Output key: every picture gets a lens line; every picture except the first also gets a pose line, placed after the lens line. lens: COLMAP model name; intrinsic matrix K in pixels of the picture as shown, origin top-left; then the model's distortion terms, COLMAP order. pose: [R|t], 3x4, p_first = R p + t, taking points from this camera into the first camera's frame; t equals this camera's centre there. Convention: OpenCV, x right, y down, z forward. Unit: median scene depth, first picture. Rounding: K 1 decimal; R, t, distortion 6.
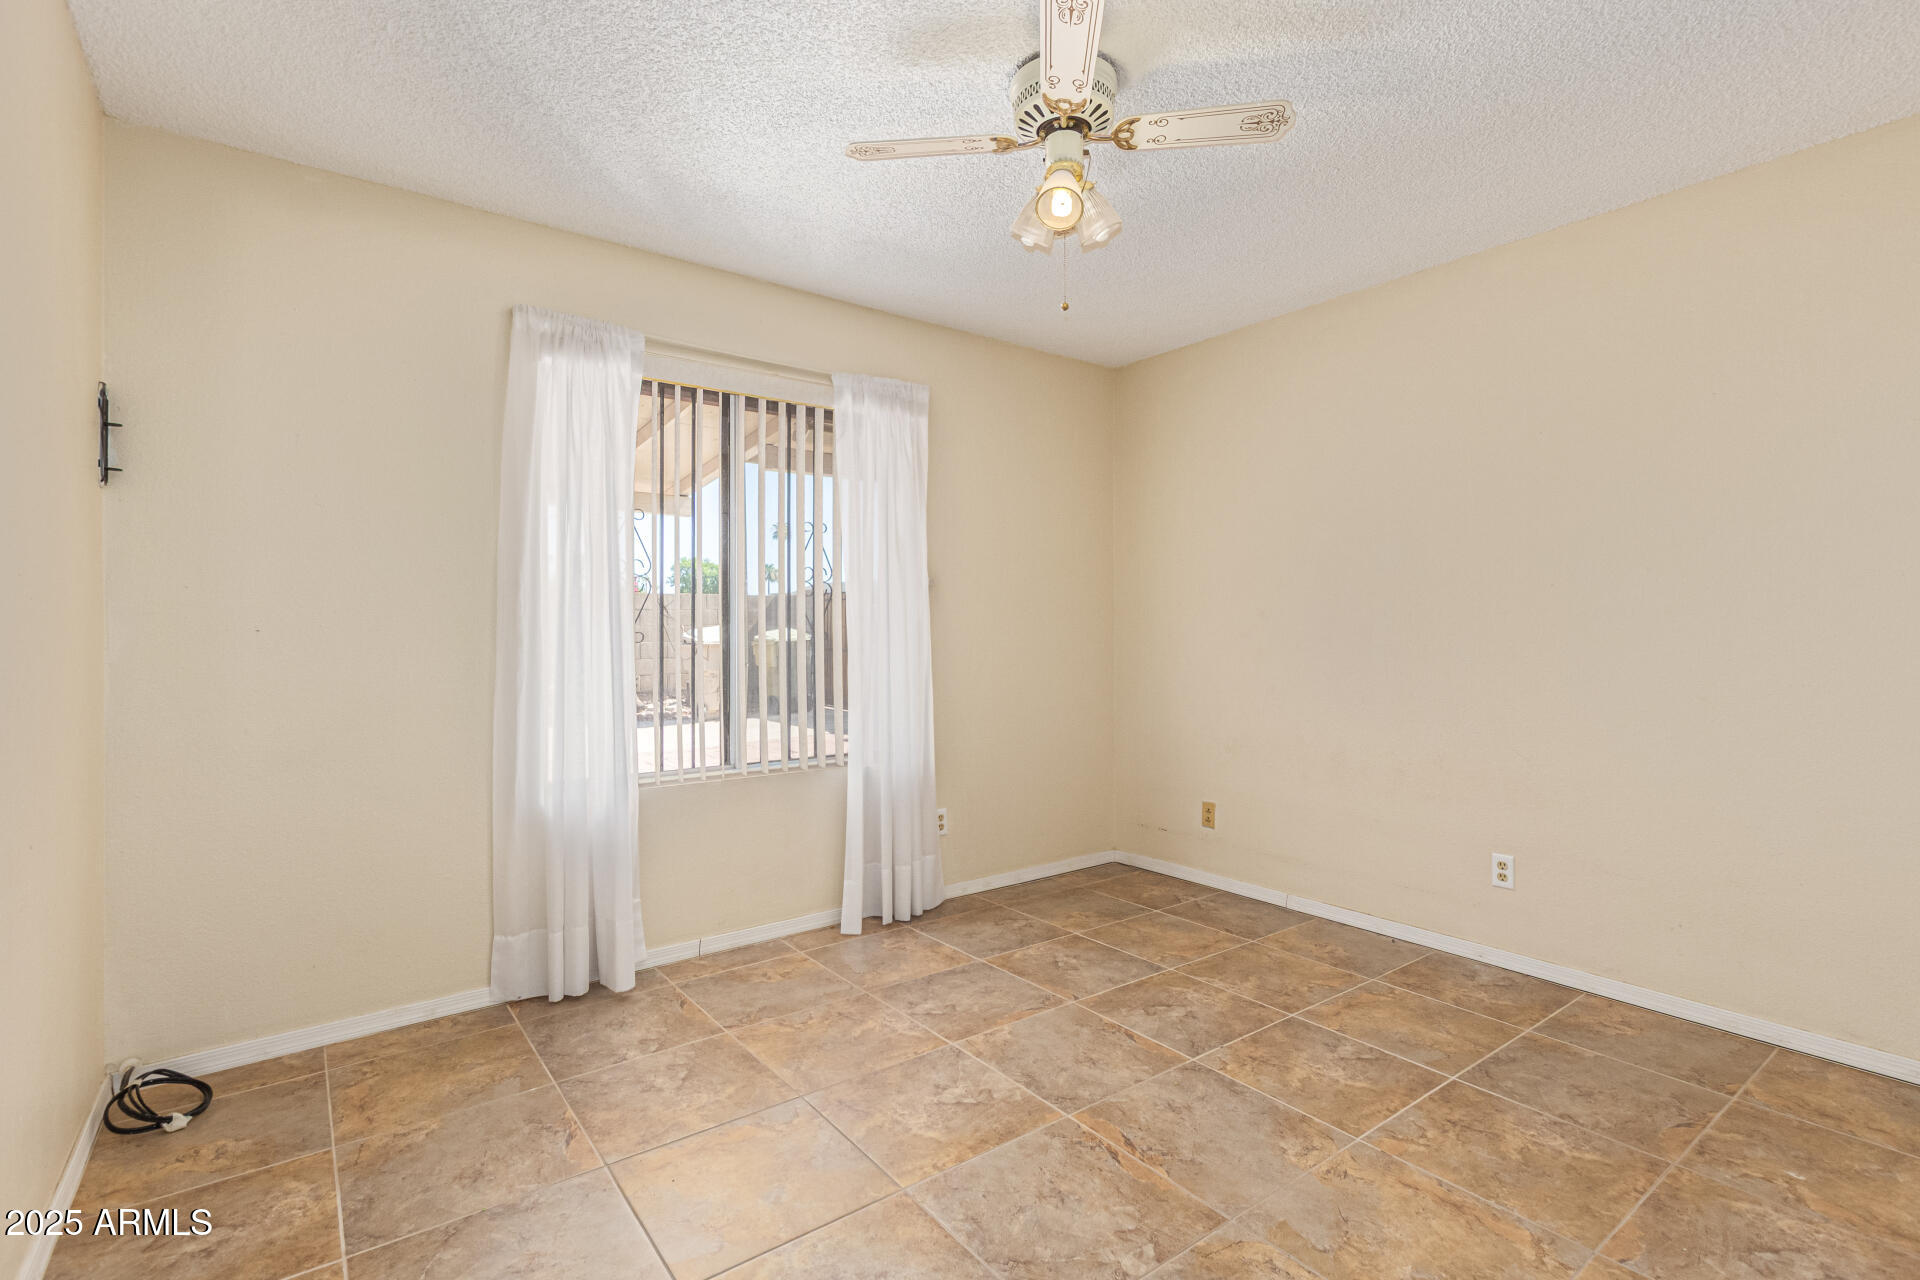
lens RADIAL K [[893.7, 0, 970.6], [0, 893.7, 627.8], [0, 0, 1]] dist [0.004259, -0.000984]
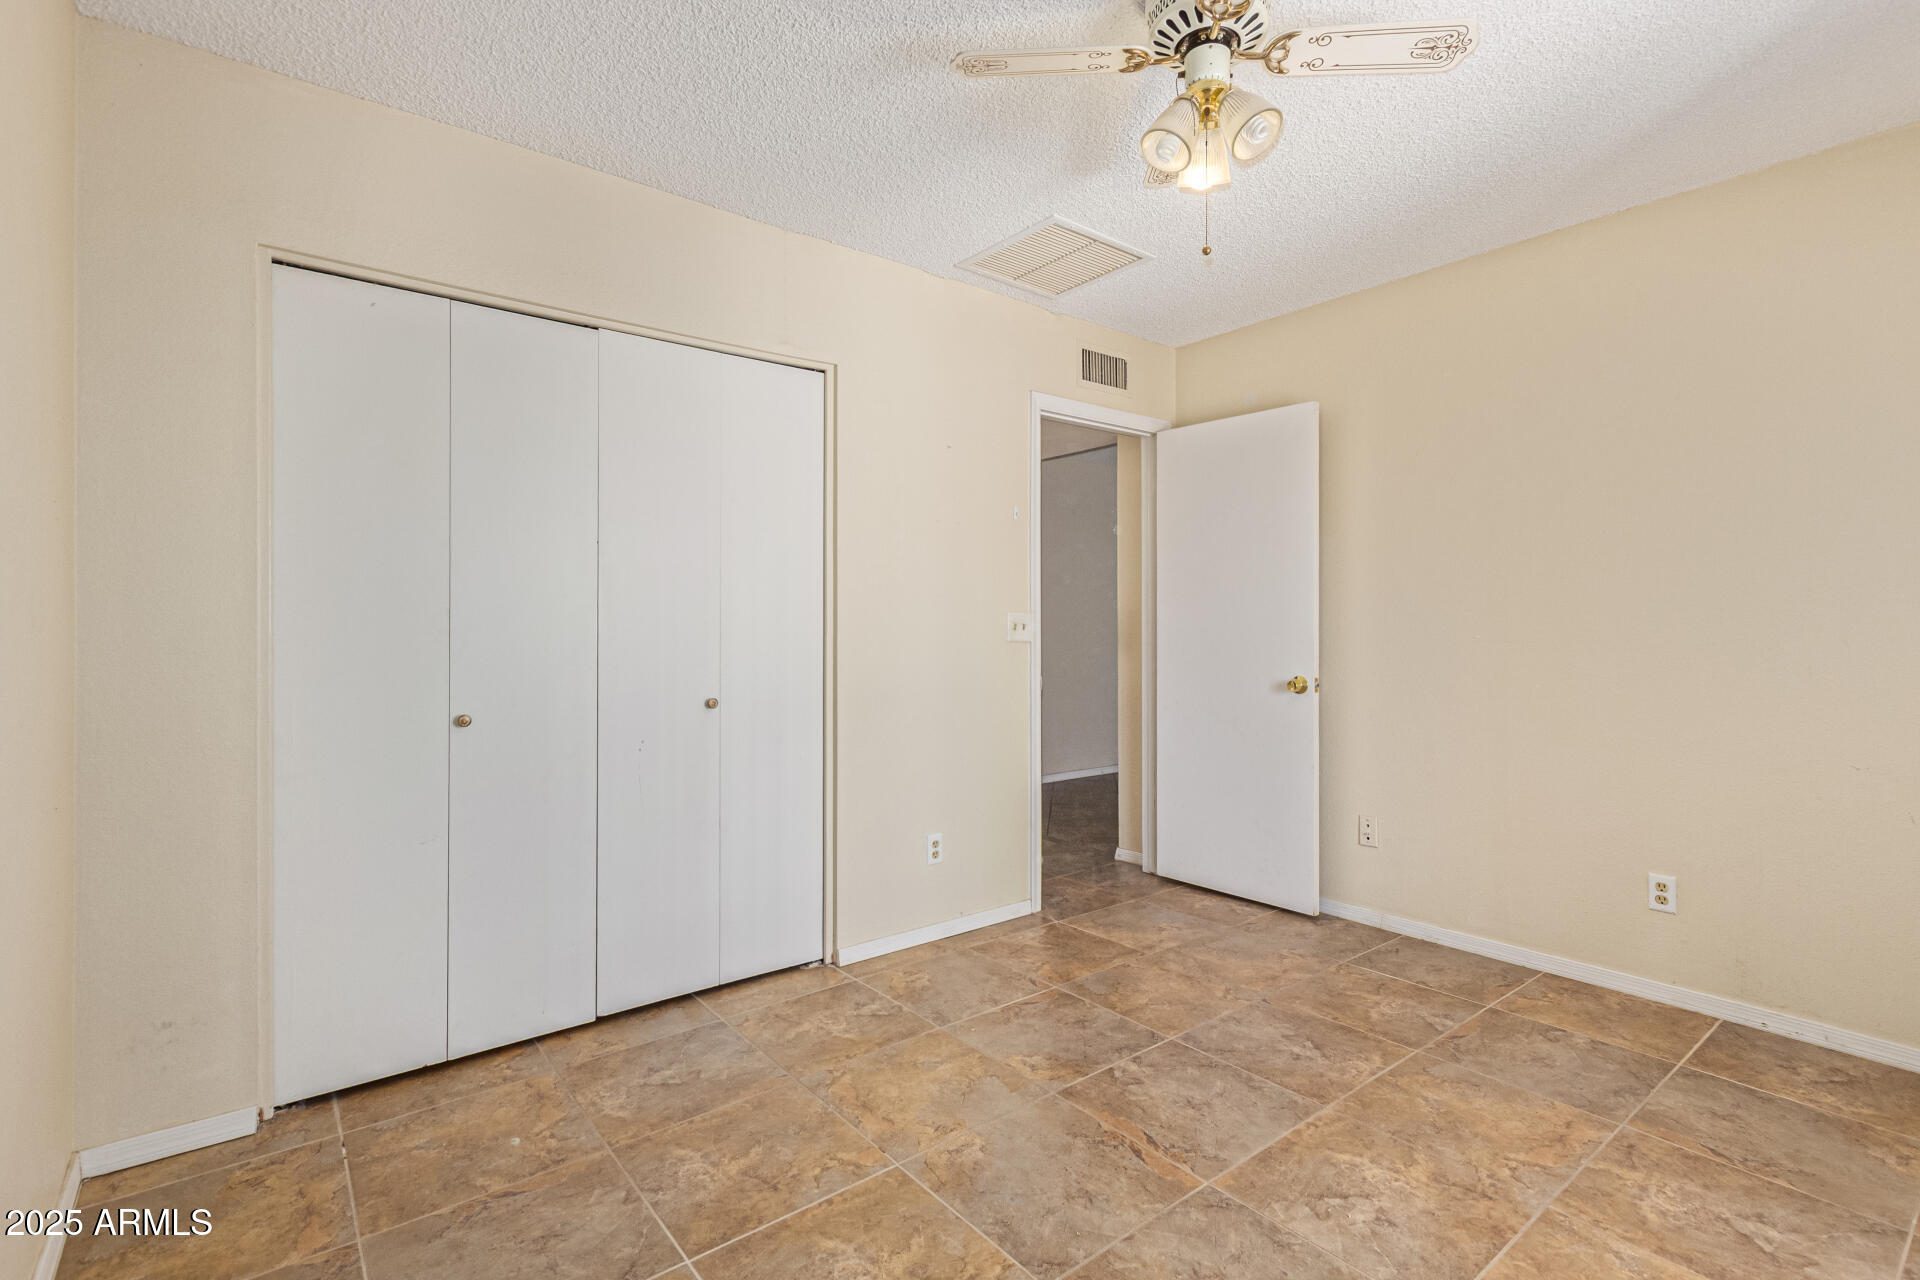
lens RADIAL K [[893.7, 0, 970.6], [0, 893.7, 627.8], [0, 0, 1]] dist [0.004259, -0.000984]
pose [[-0.999712, 0.005634, -0.023325, 0.379456], [0.005685, 0.999982, -0.002115, 0.003622], [0.023312, -0.002247, -0.999726, 1.982324]]
